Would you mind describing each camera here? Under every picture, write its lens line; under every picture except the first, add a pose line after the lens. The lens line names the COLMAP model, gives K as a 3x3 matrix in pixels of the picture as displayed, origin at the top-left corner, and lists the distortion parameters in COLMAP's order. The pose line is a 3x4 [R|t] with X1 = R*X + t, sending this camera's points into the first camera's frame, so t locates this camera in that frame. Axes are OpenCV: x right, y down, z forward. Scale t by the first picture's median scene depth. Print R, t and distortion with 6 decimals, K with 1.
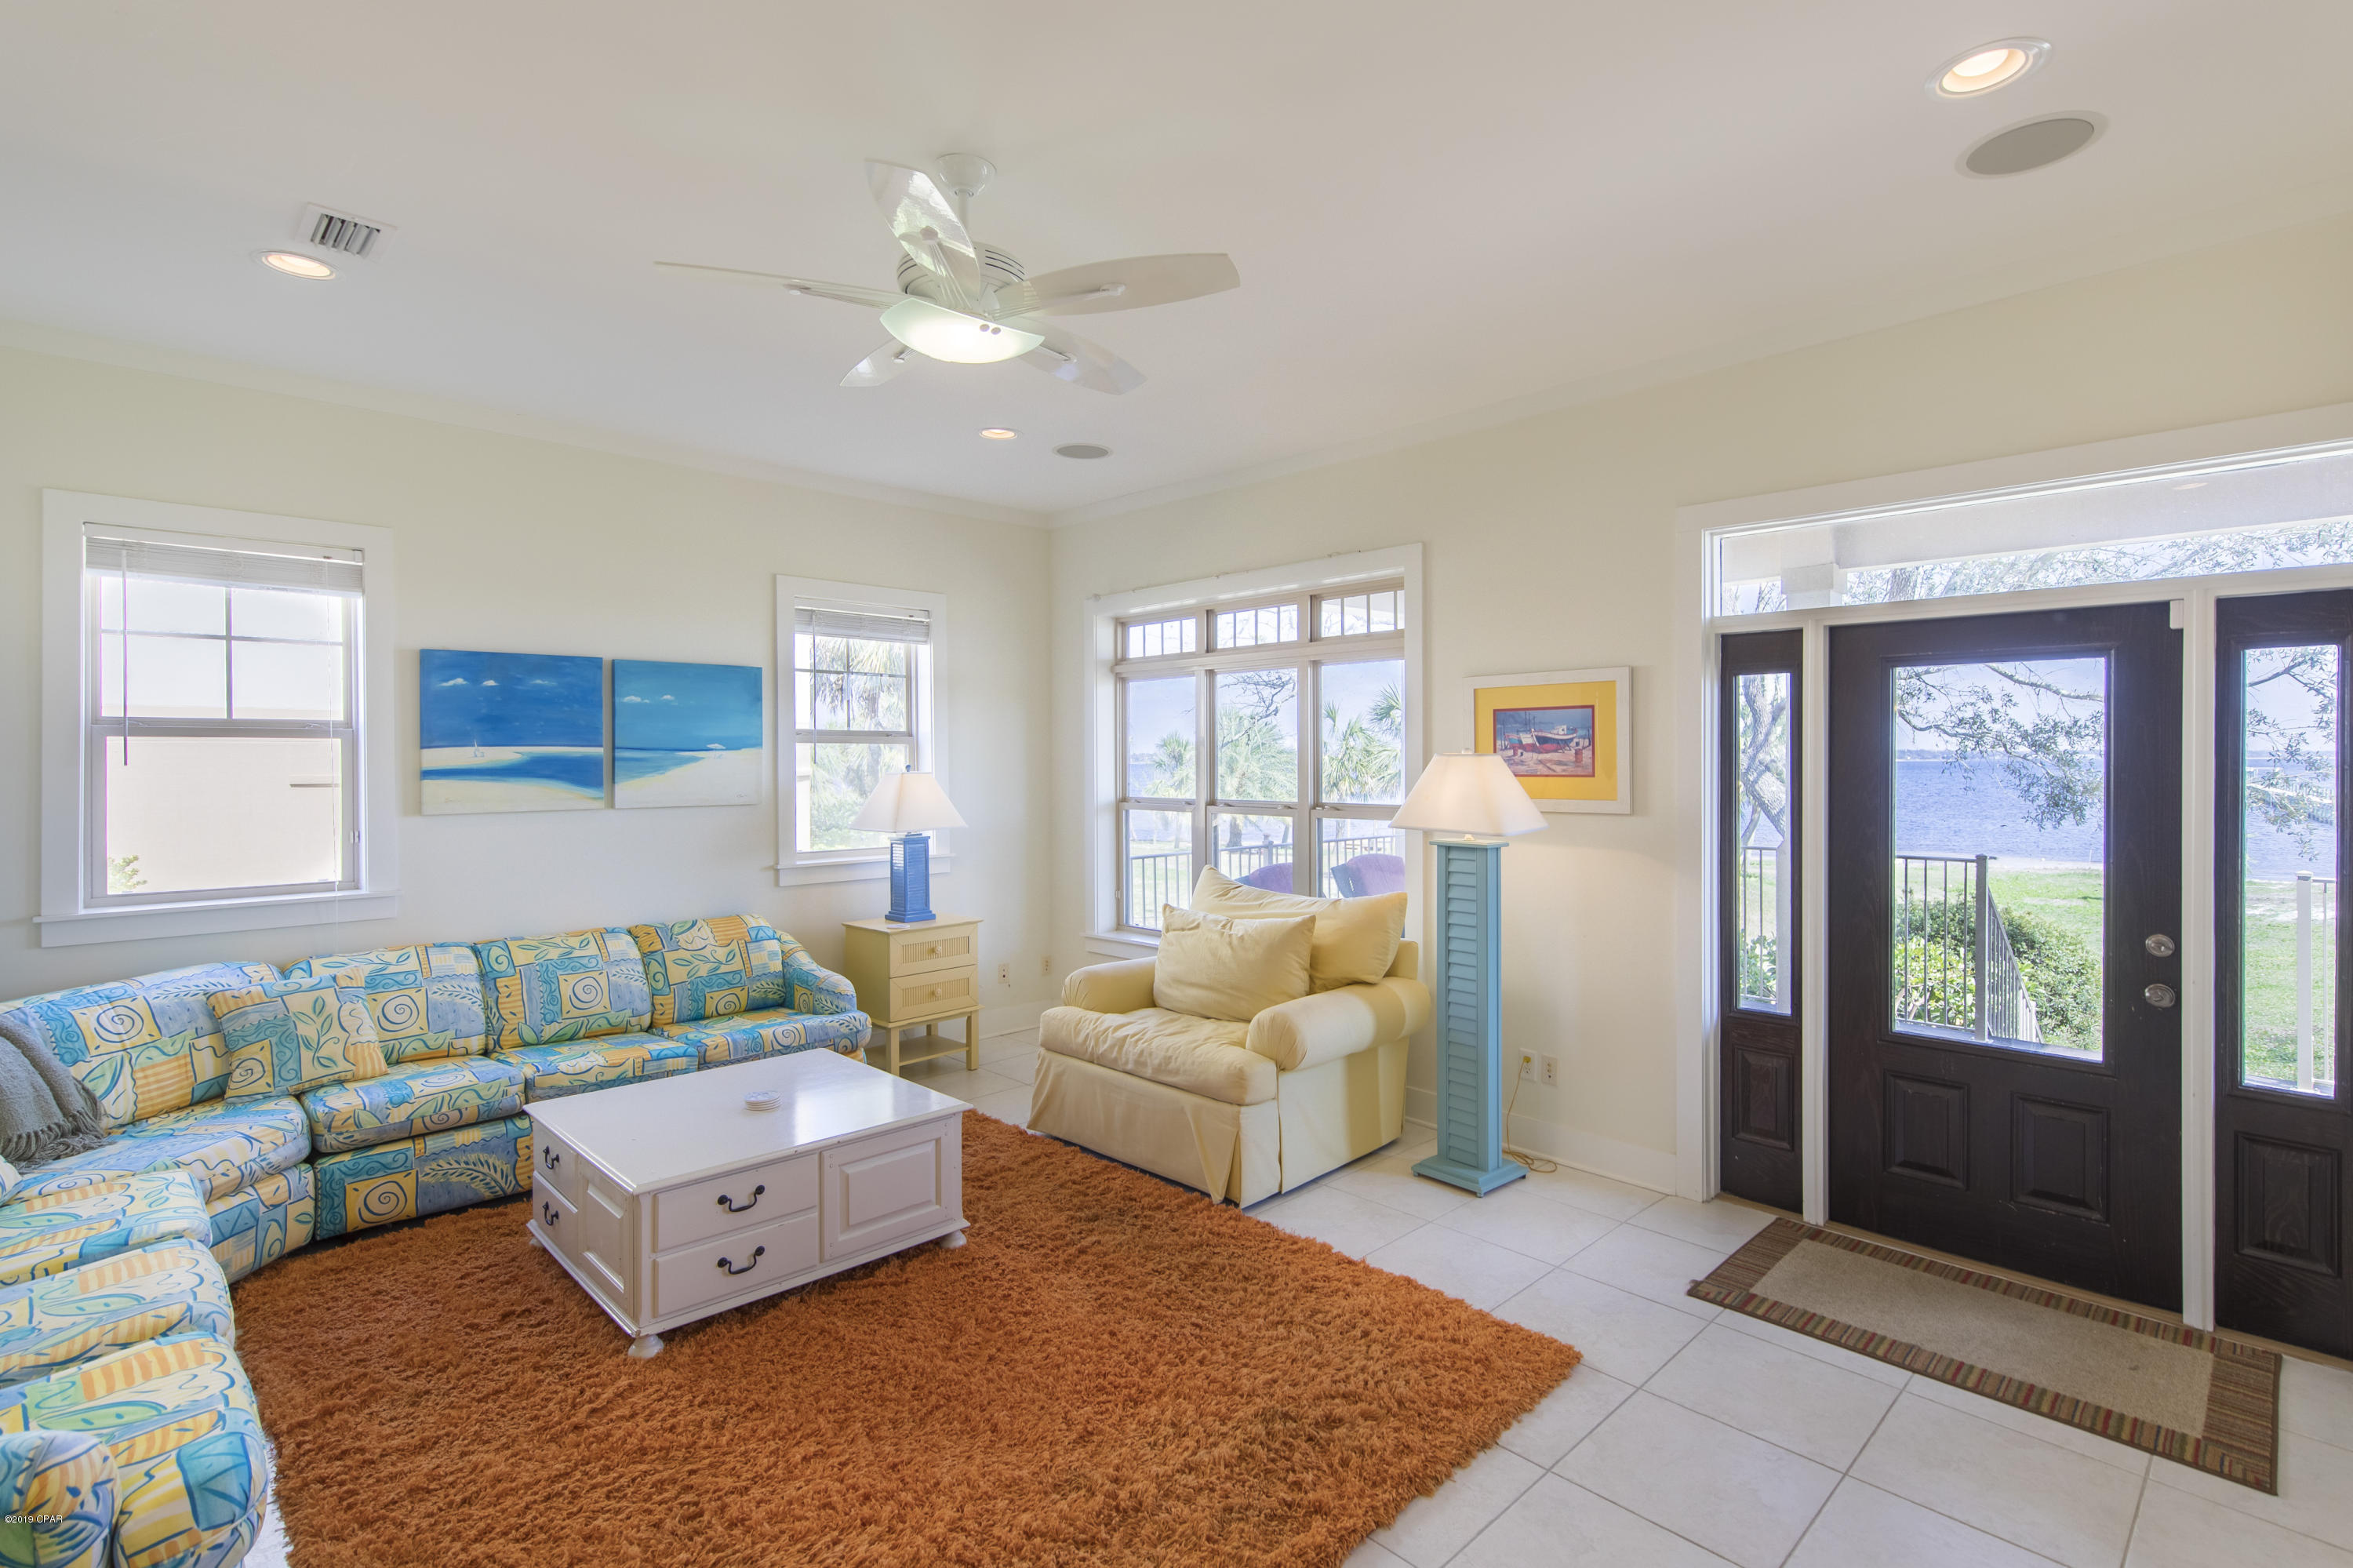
lens RADIAL K [[1143.3, 0, 1170.7], [0, 1143.3, 756.4], [0, 0, 1]] dist [0.000926, -0.000110]
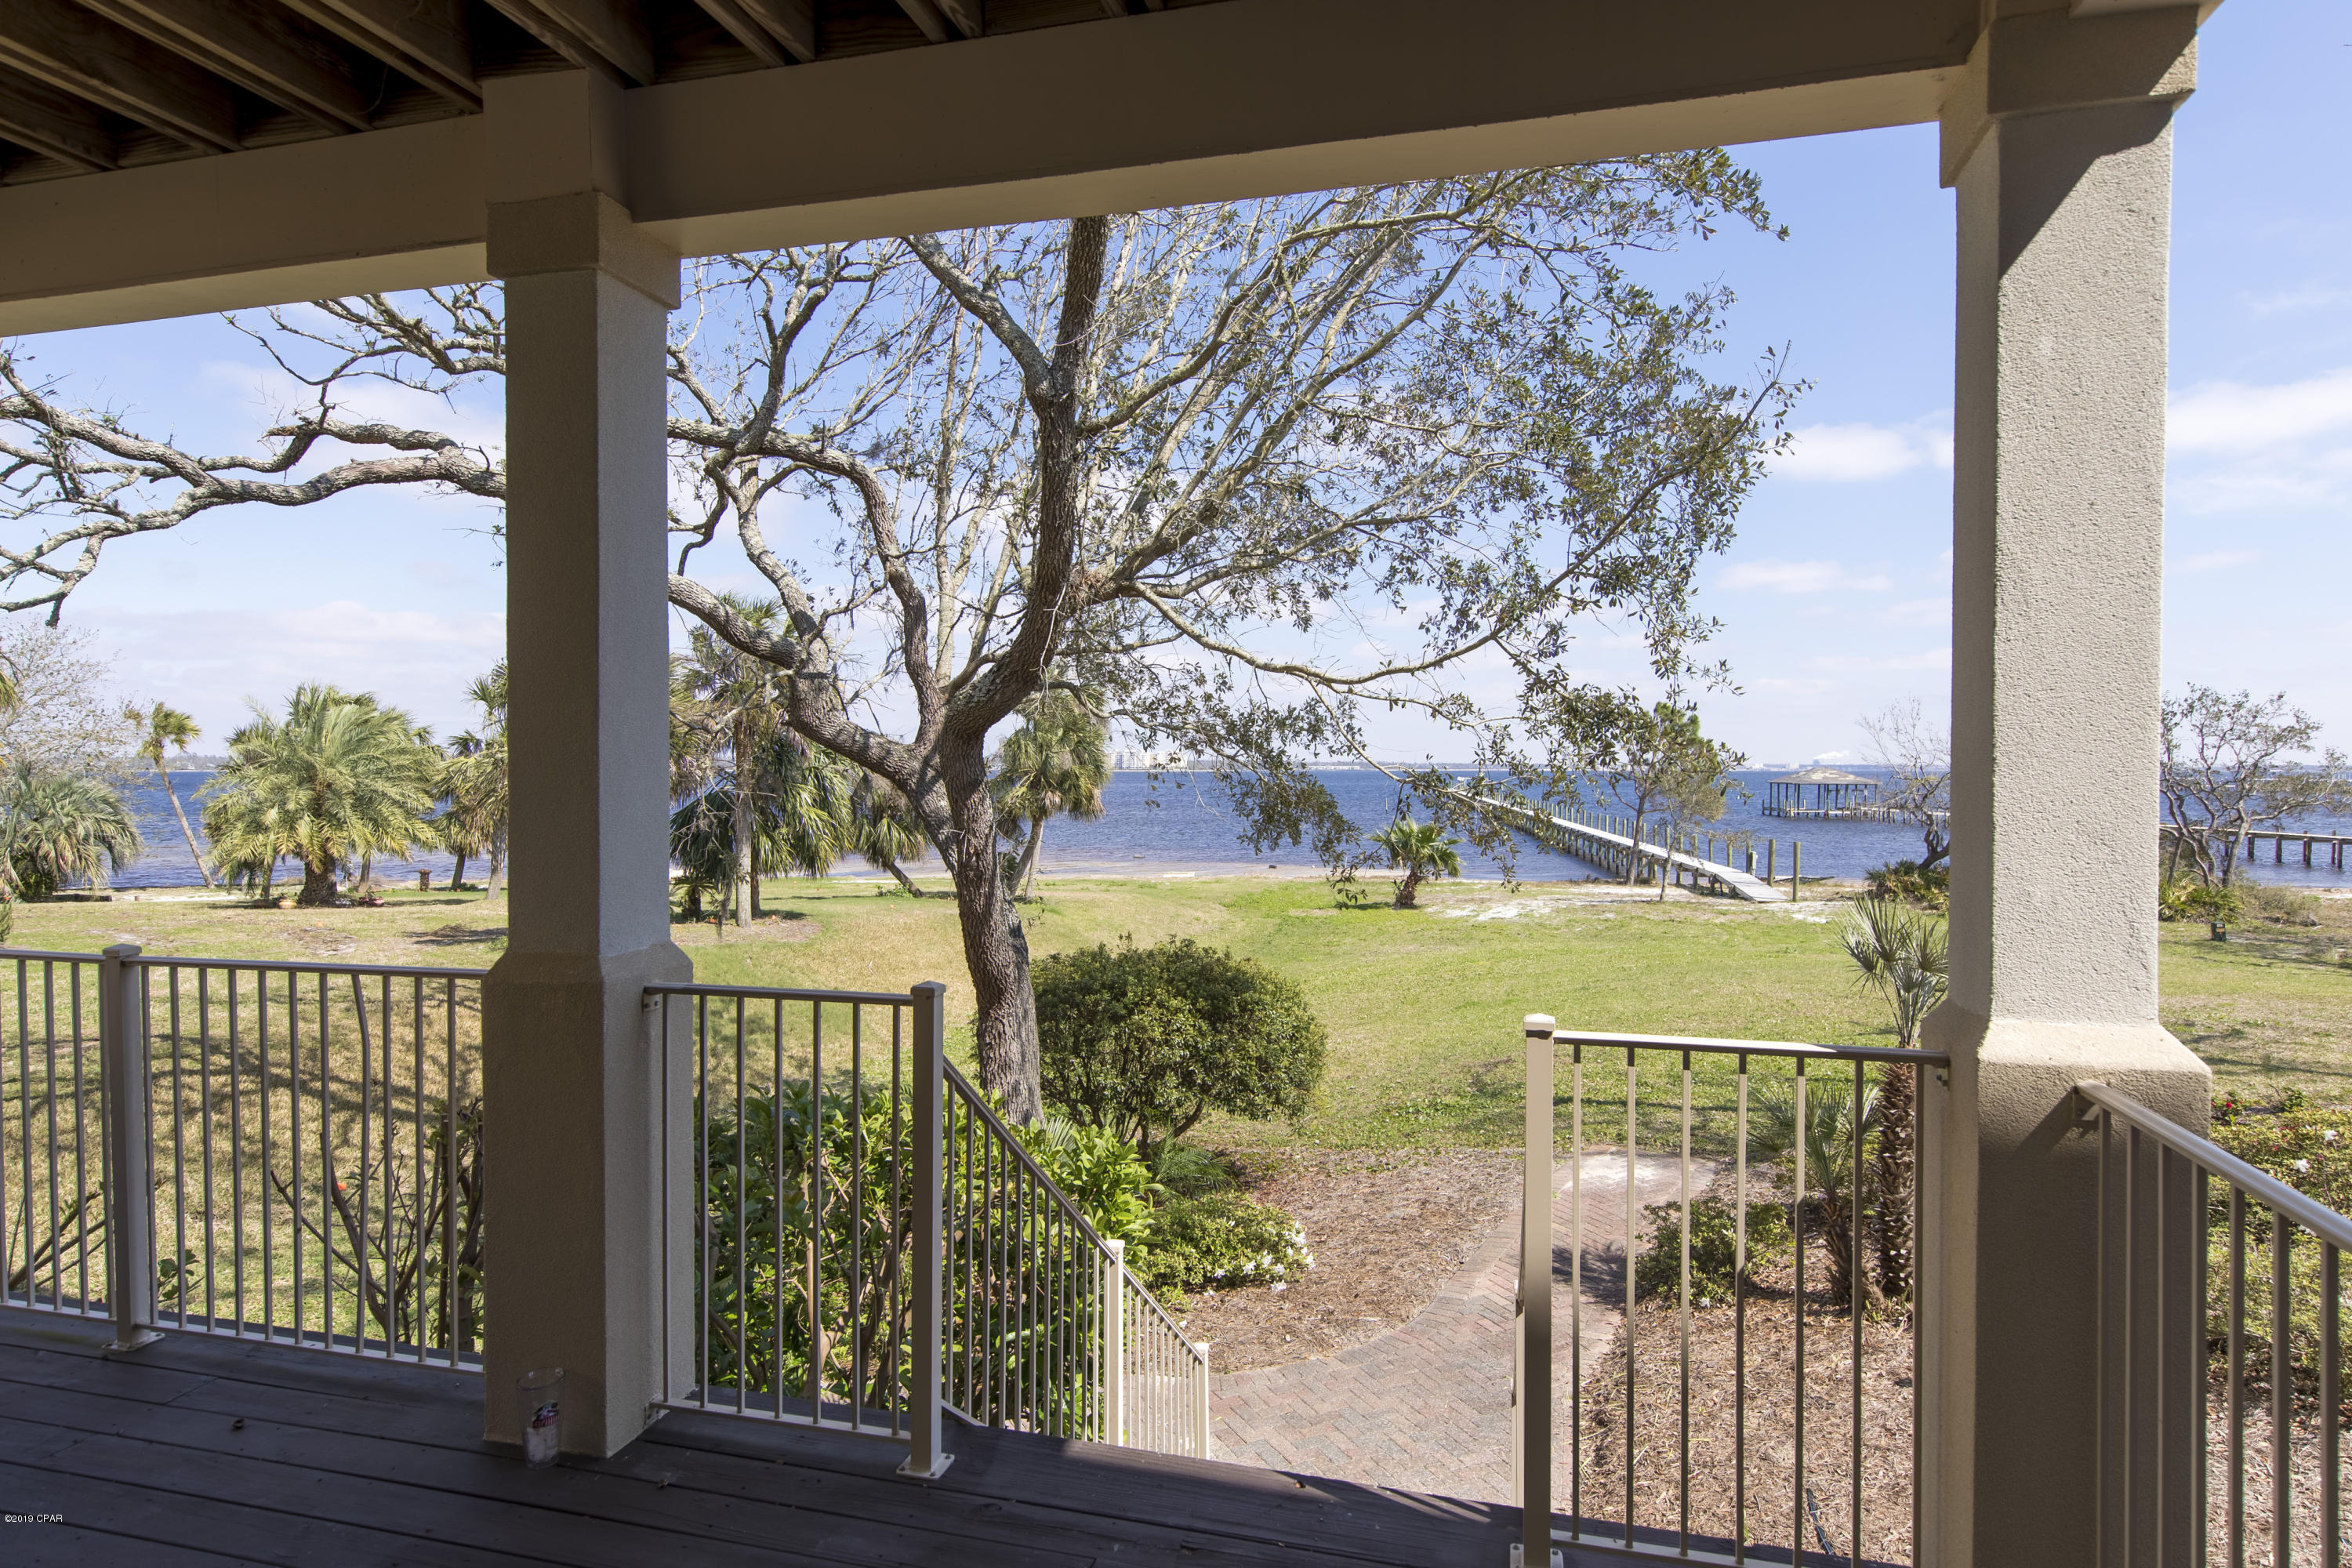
lens RADIAL K [[1345.2, 0, 1176.0], [0, 1345.2, 784.0], [0, 0, 1]] dist [0.000425, 0.000011]
pose [[0.855244, -0.006708, 0.518183, 0.242481], [-0.000722, 0.999900, 0.014135, 0.005131], [-0.518225, -0.012463, 0.855153, 0.252208]]
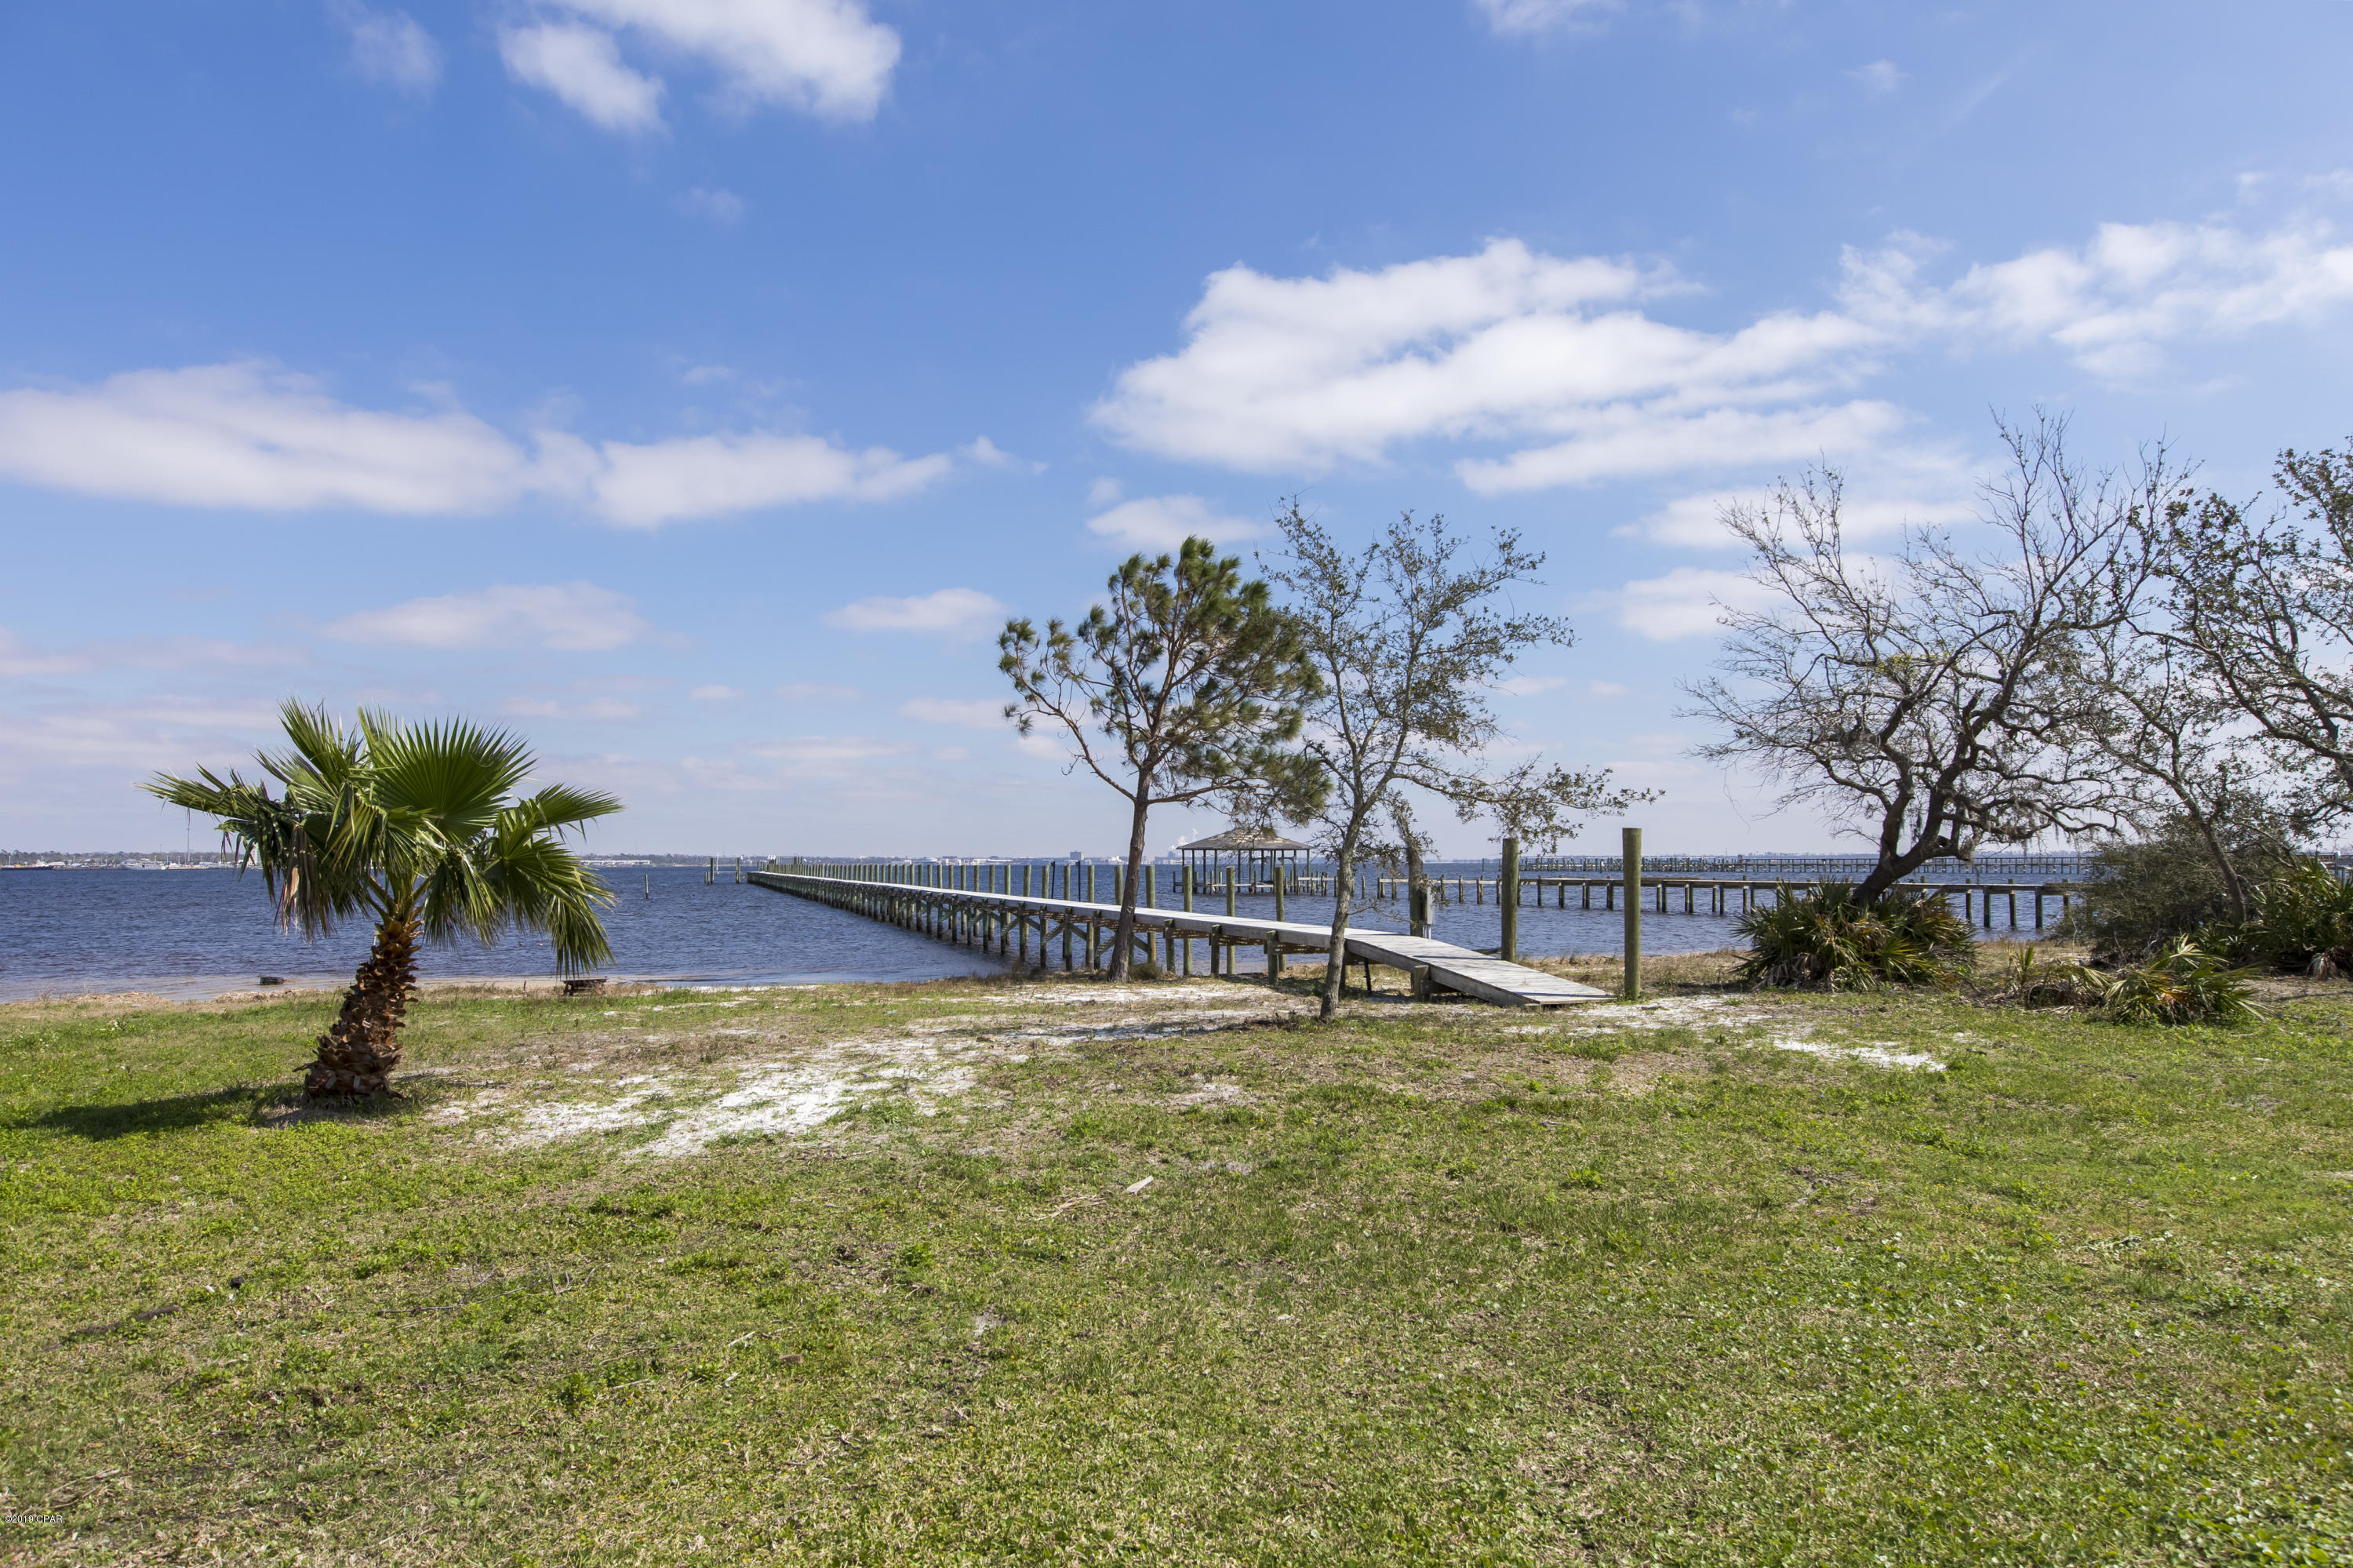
lens RADIAL K [[1540.1, 0, 1176.5], [0, 1540.1, 784.0], [0, 0, 1]] dist [0.005433, 0.000297]
pose [[0.540707, 0.041093, 0.840207, 0.647445], [0.004592, 0.998647, -0.051797, 0.056783], [-0.841199, 0.031865, 0.539786, 0.648295]]
